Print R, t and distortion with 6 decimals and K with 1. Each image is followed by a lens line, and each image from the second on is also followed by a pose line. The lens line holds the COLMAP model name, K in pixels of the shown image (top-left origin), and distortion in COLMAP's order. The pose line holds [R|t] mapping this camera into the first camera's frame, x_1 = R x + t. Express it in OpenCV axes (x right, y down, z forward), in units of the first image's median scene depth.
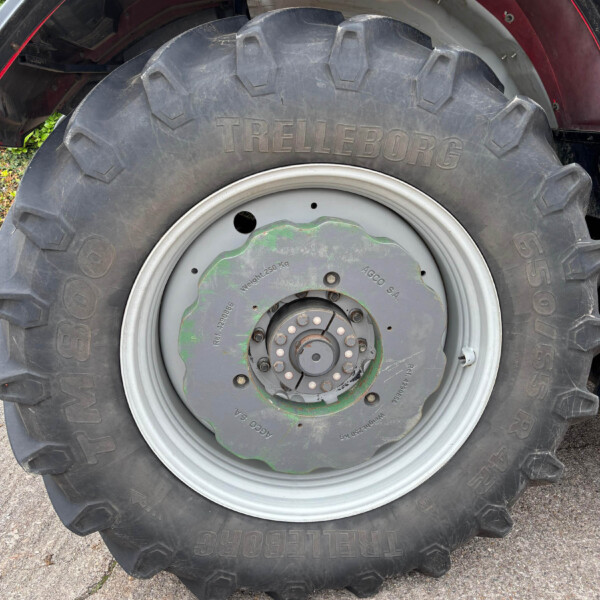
lens RADIAL K [[596.8, 0, 299.2], [0, 596.8, 298.4], [0, 0, 1]] dist [0.012525, 0.000000]
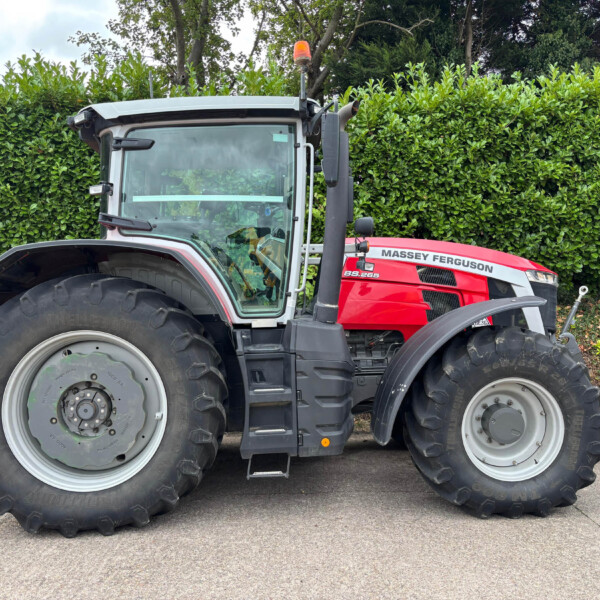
lens RADIAL K [[596.8, 0, 300.7], [0, 596.8, 299.2], [0, 0, 1]] dist [0.012525, 0.000000]
pose [[0.999165, 0.015637, -0.037745, 0.961569], [-0.026493, 0.951273, -0.307210, 0.384221], [0.031102, 0.307954, 0.950893, -1.362965]]
